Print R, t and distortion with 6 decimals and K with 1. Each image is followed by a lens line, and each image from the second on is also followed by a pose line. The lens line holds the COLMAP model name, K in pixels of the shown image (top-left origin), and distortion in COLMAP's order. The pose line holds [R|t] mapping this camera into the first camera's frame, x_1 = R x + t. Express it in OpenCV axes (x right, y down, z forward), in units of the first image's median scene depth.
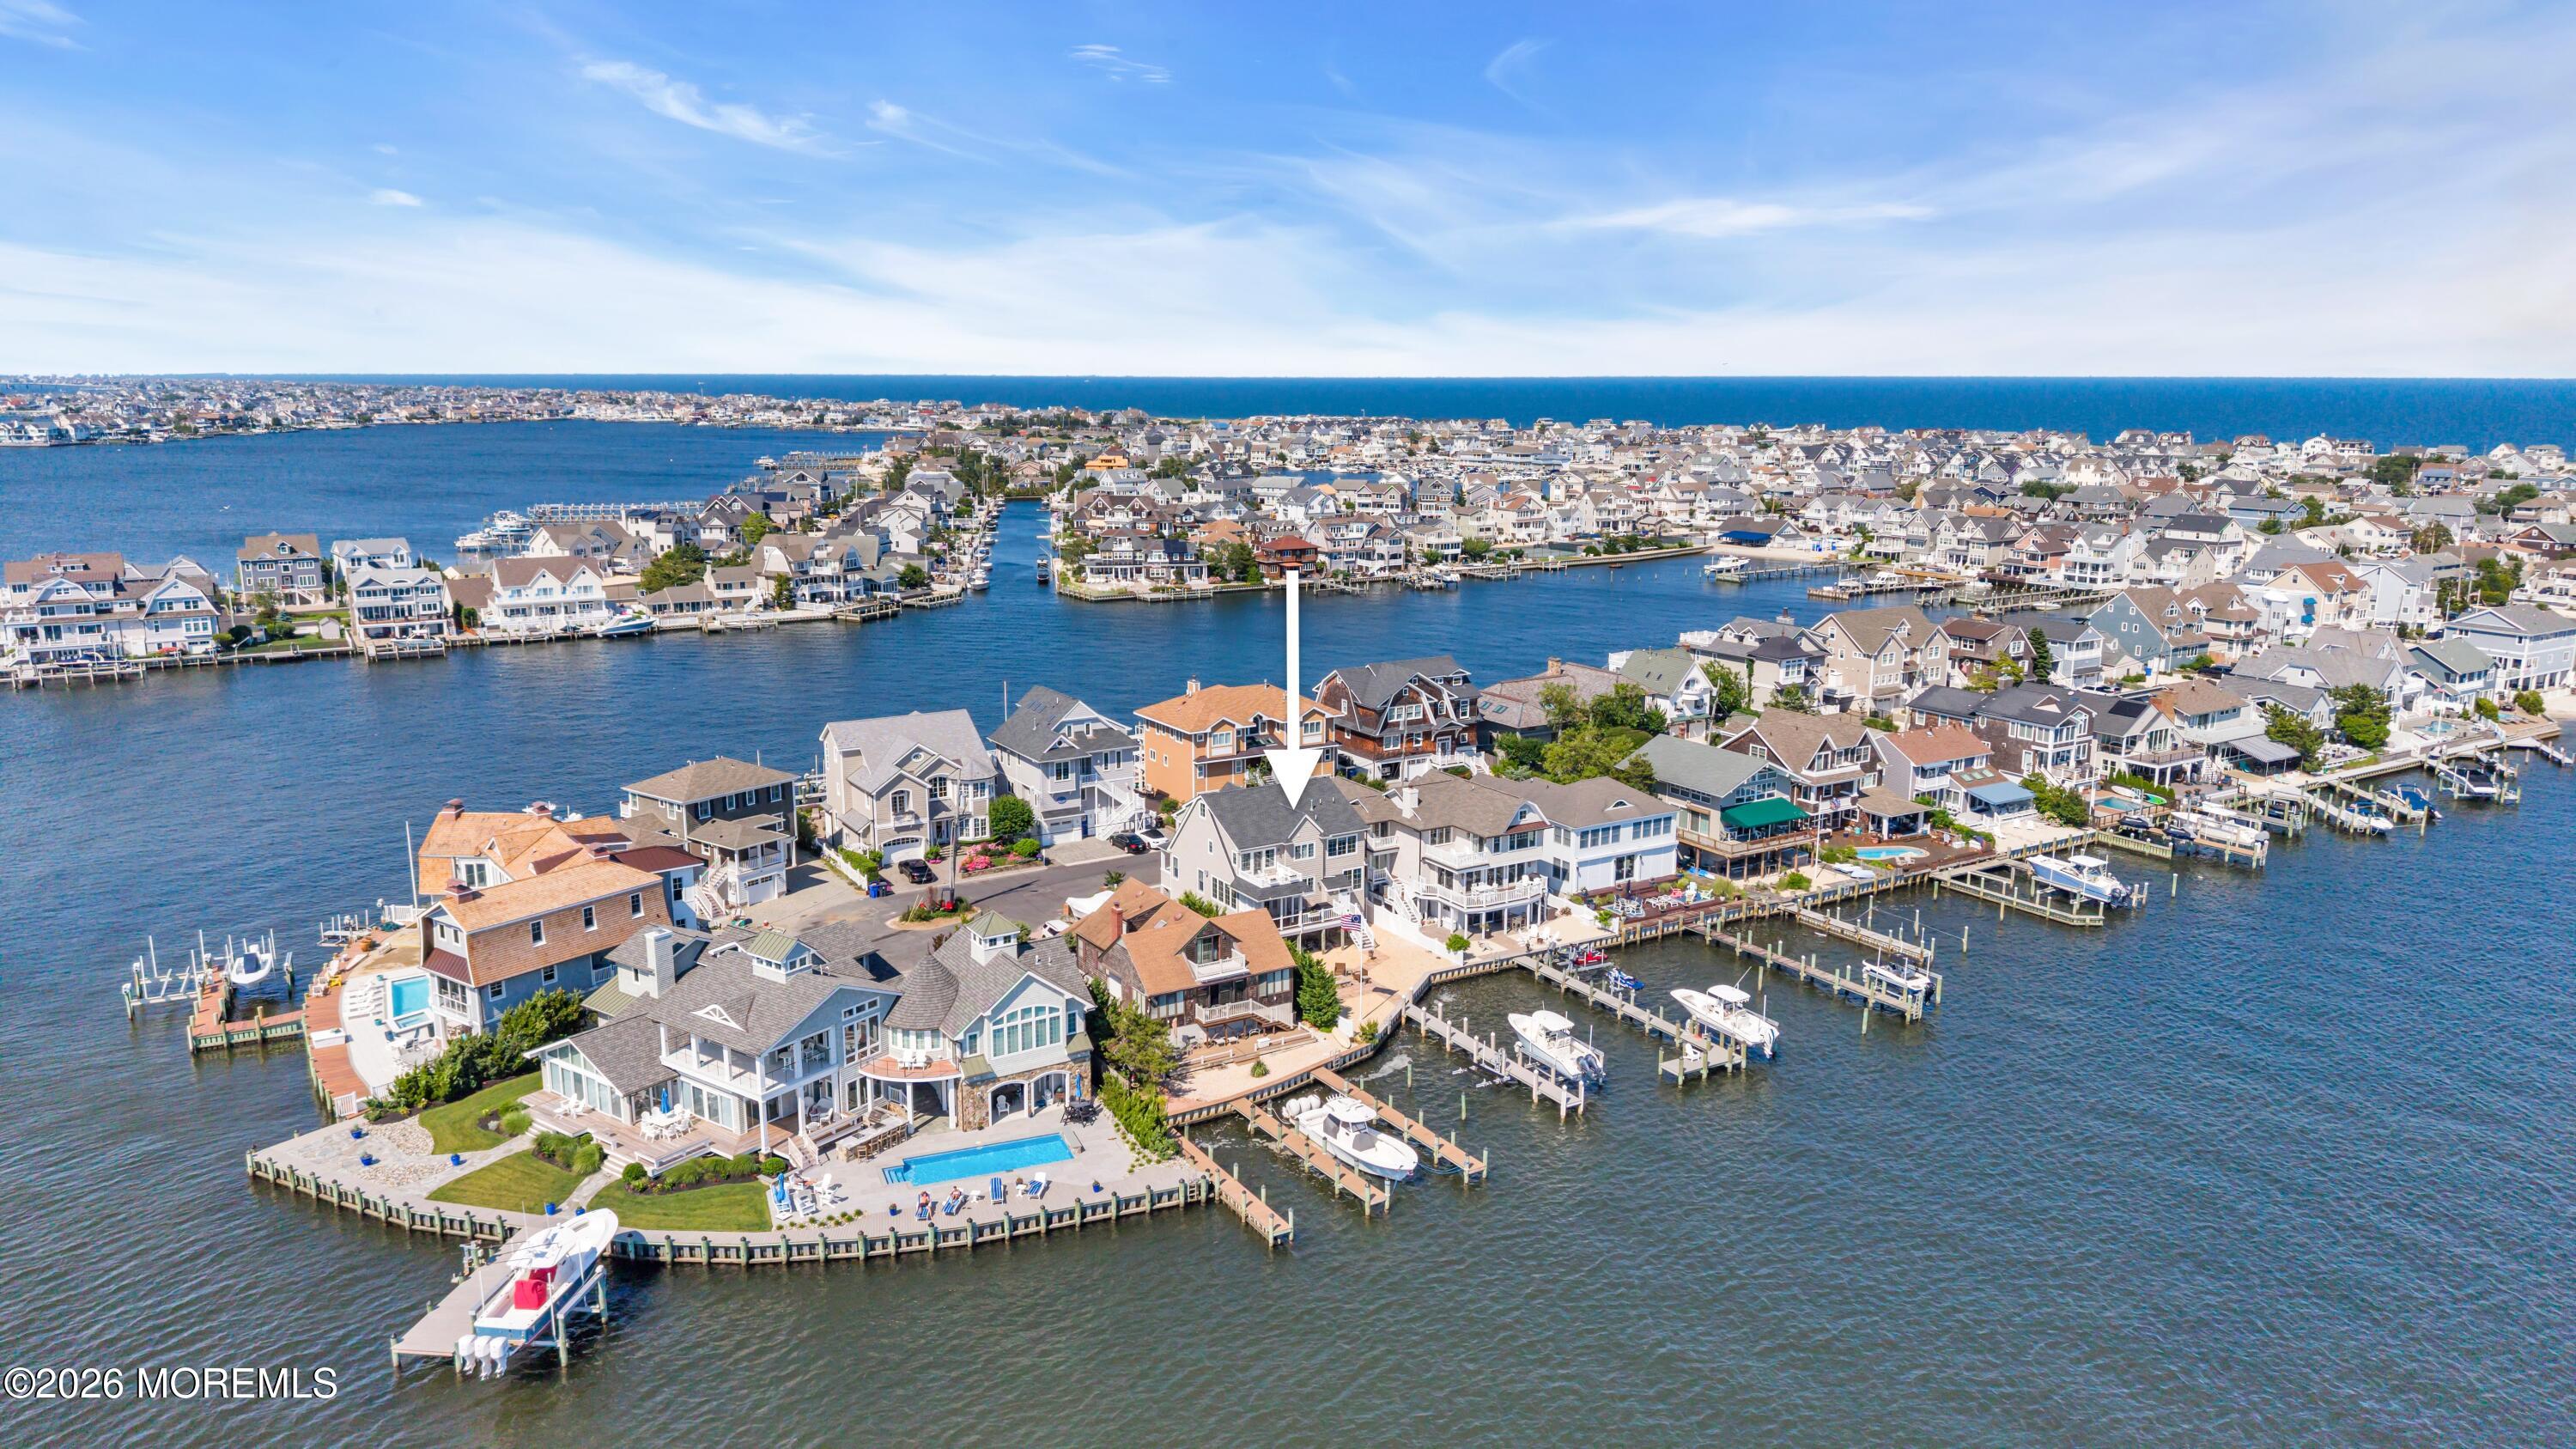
lens RADIAL K [[1702.9, 0, 1292.8], [0, 1702.9, 725.0], [0, 0, 1]] dist [0.109622, -0.216016]
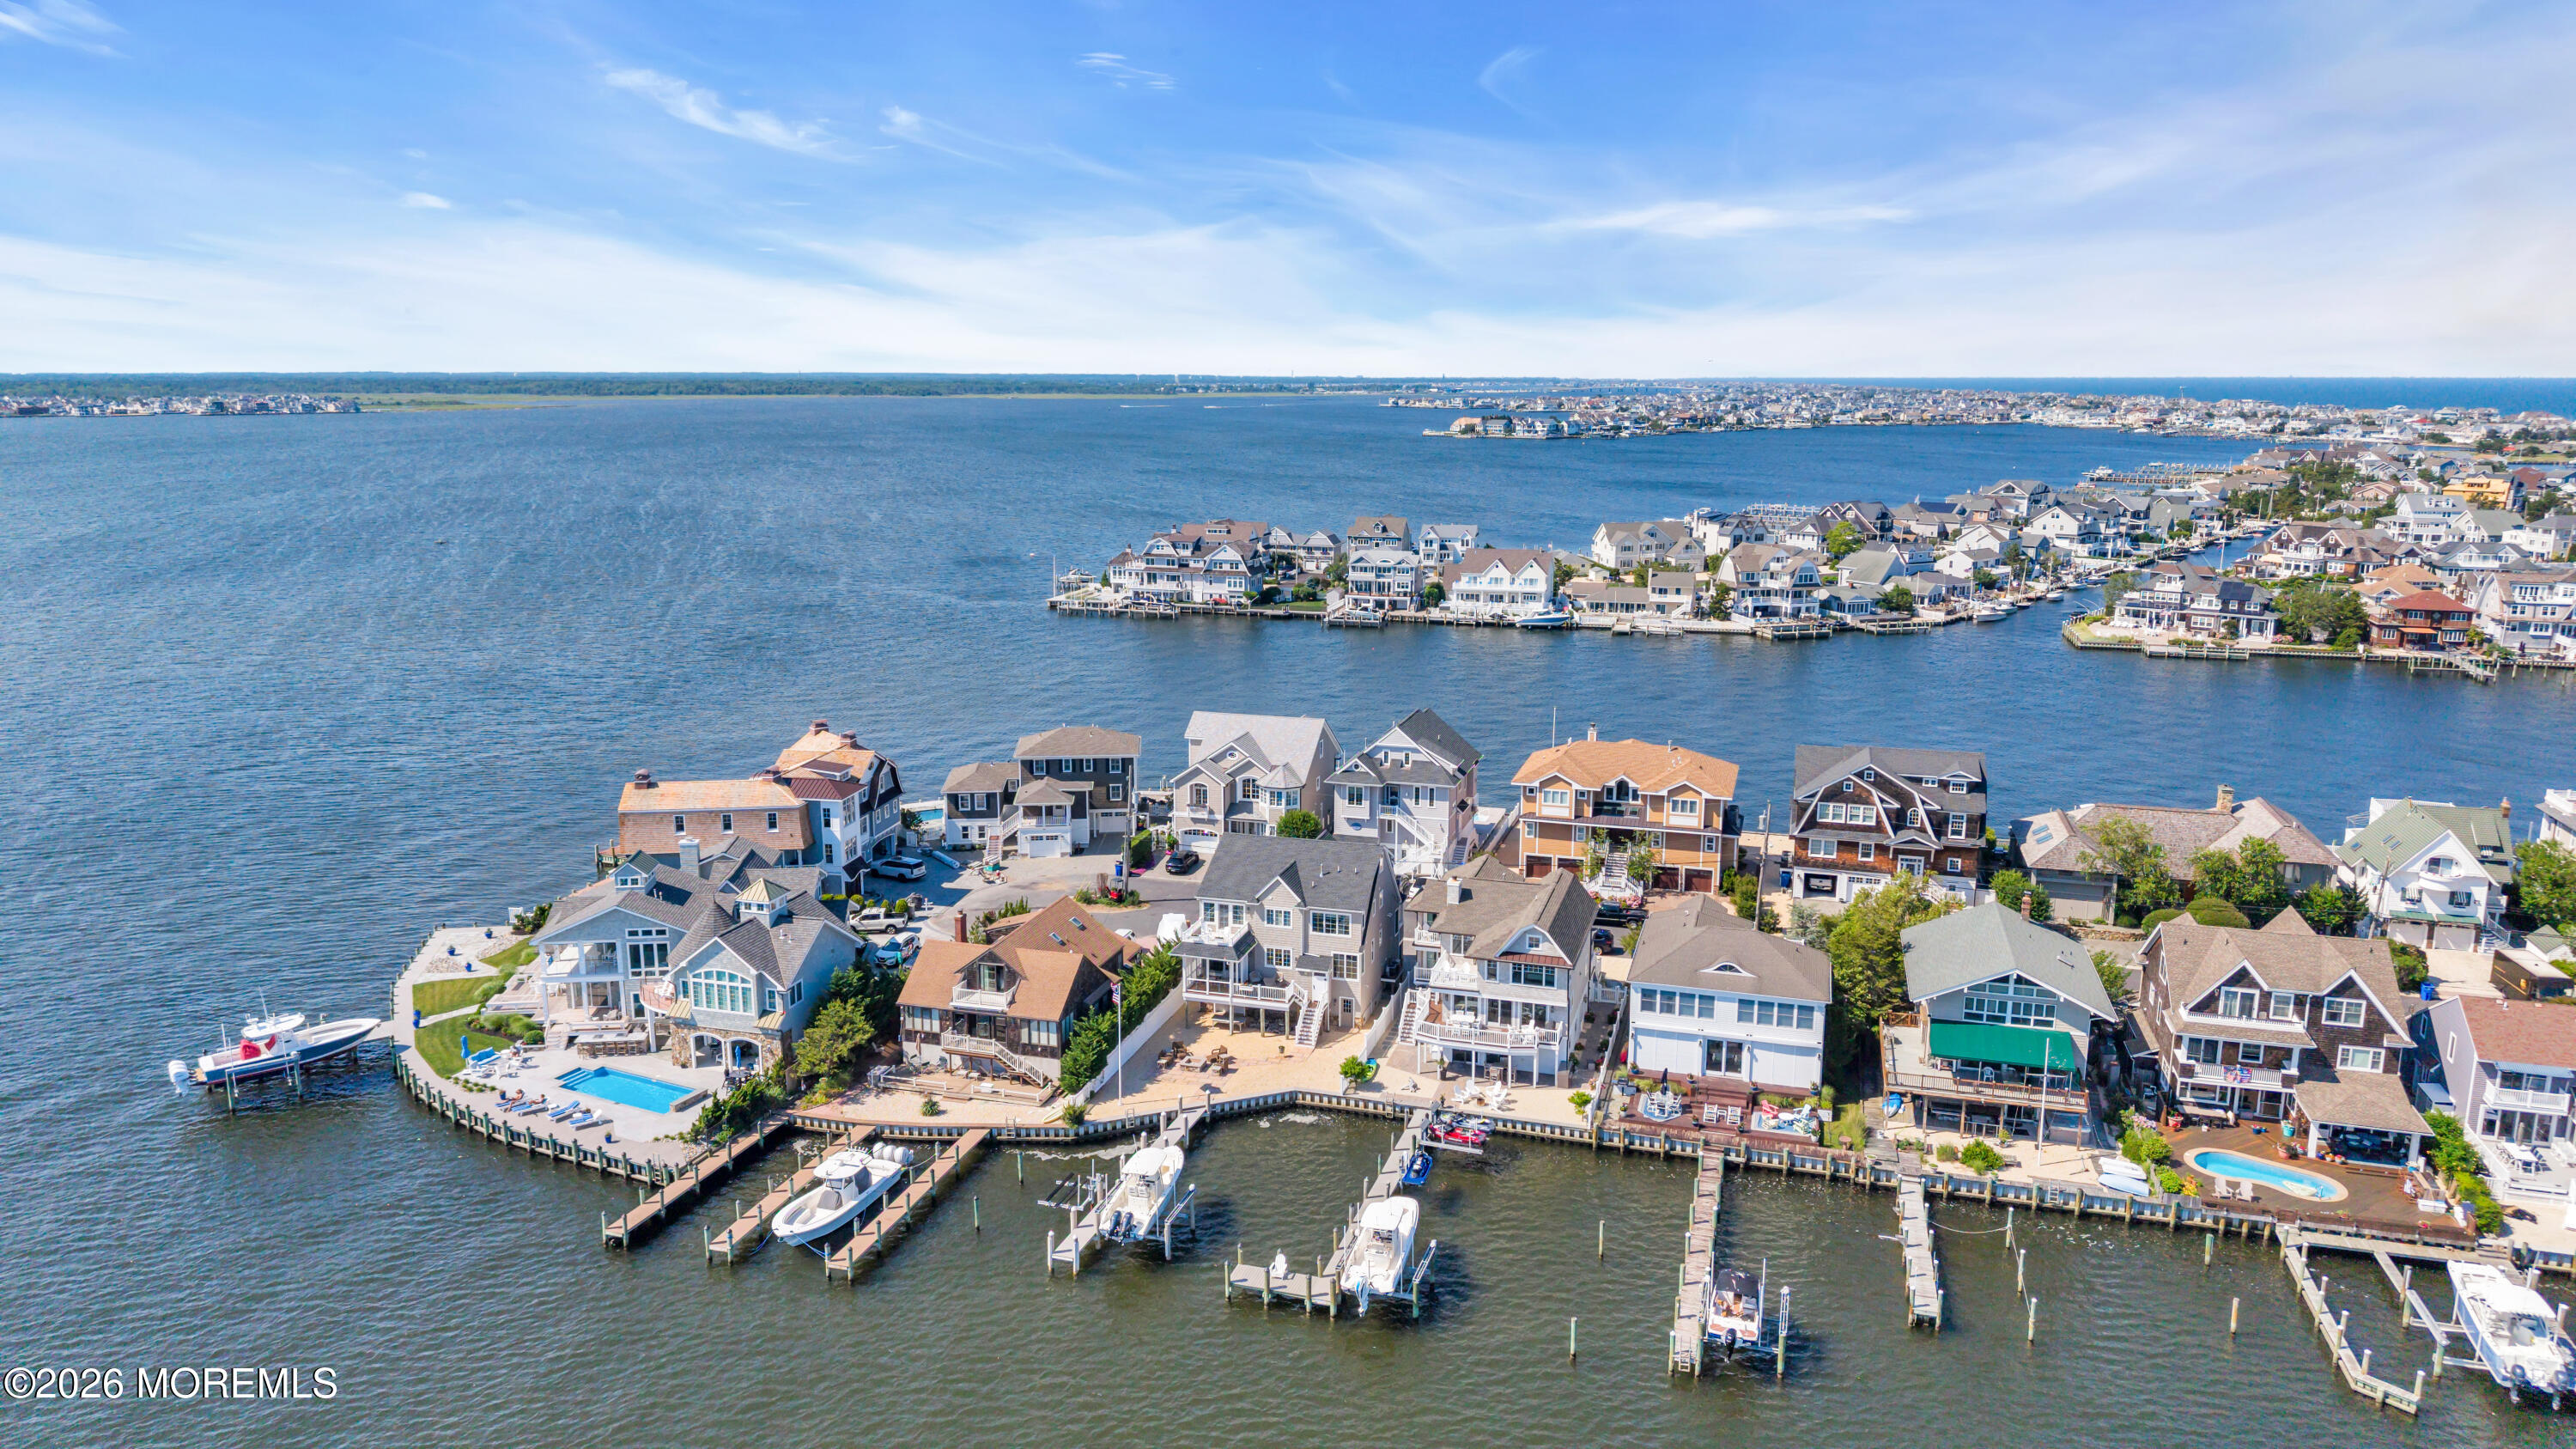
lens RADIAL K [[1702.9, 0, 1292.8], [0, 1702.9, 725.0], [0, 0, 1]] dist [0.109622, -0.216016]
pose [[0.663807, 0.147313, -0.733253, 0.297080], [-0.149054, 0.986800, 0.063314, -0.037504], [0.732901, 0.067266, 0.677002, 0.185367]]
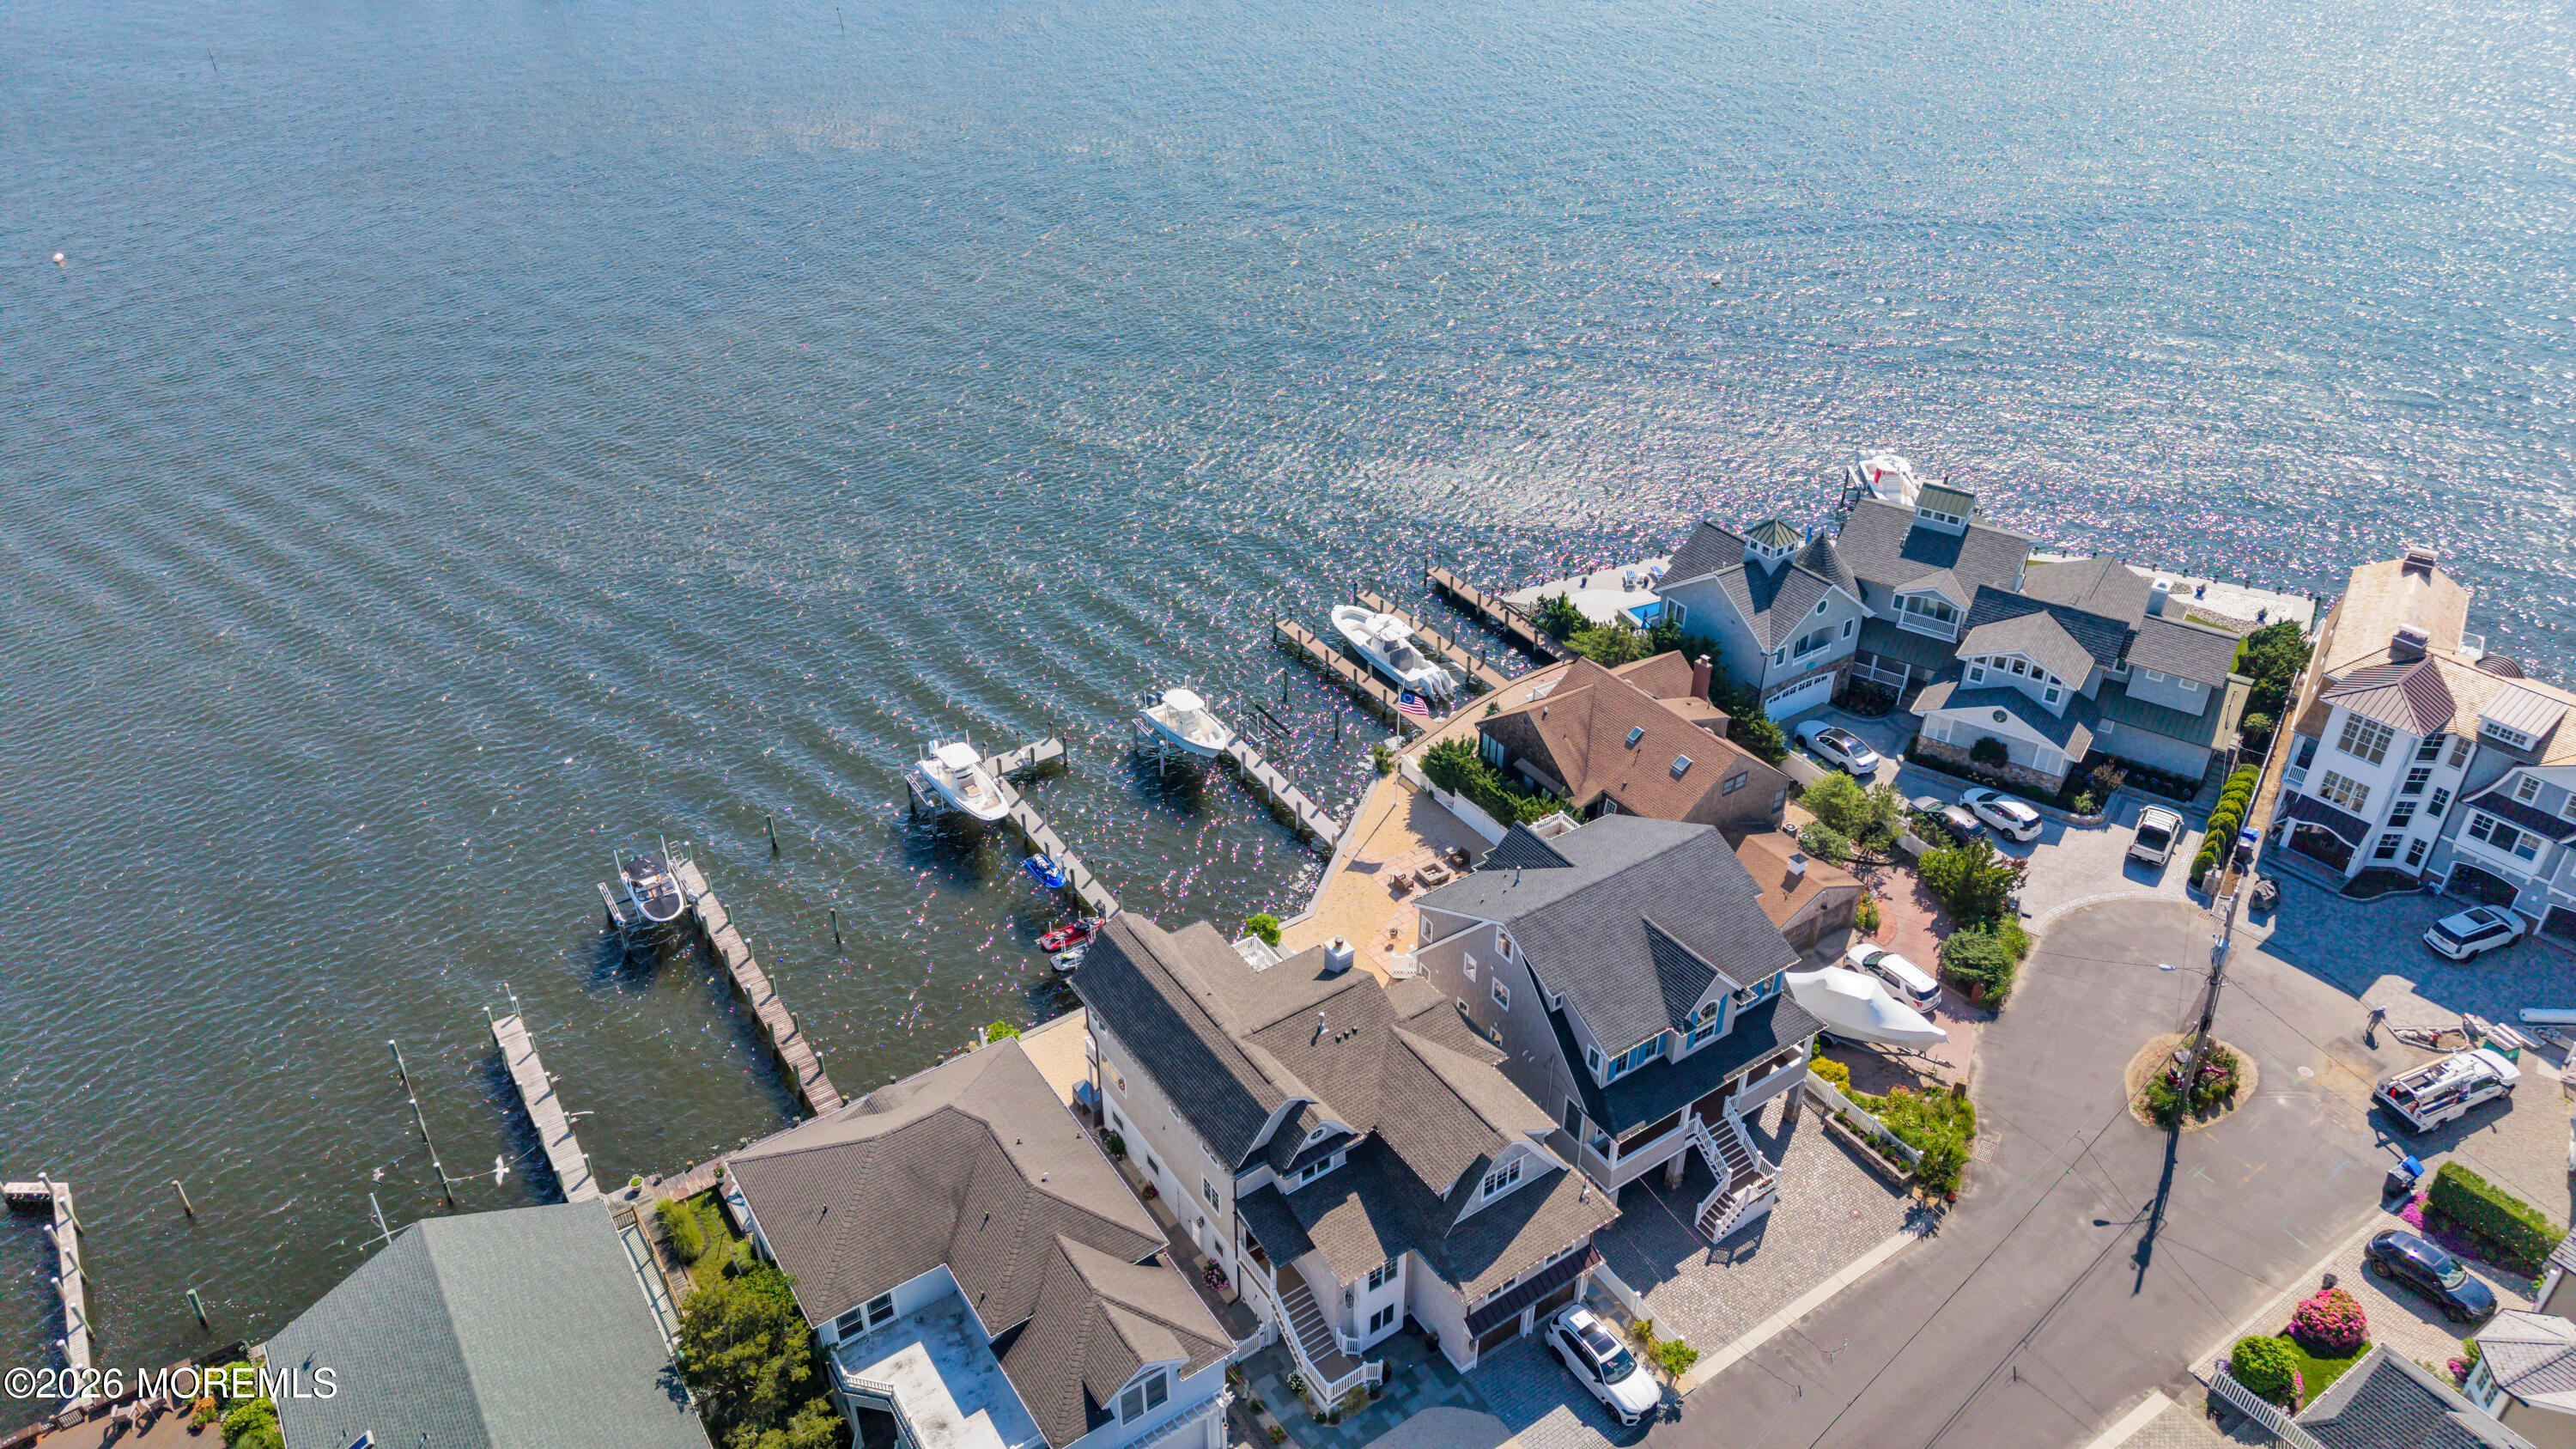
lens RADIAL K [[1714.6, 0, 1289.9], [0, 1714.6, 722.8], [0, 0, 1]] dist [0.045777, -0.057723]
pose [[-0.999160, 0.020953, -0.035227, 0.048943], [-0.009739, 0.713472, 0.700616, -0.176776], [0.039813, 0.700370, -0.712669, 0.639894]]
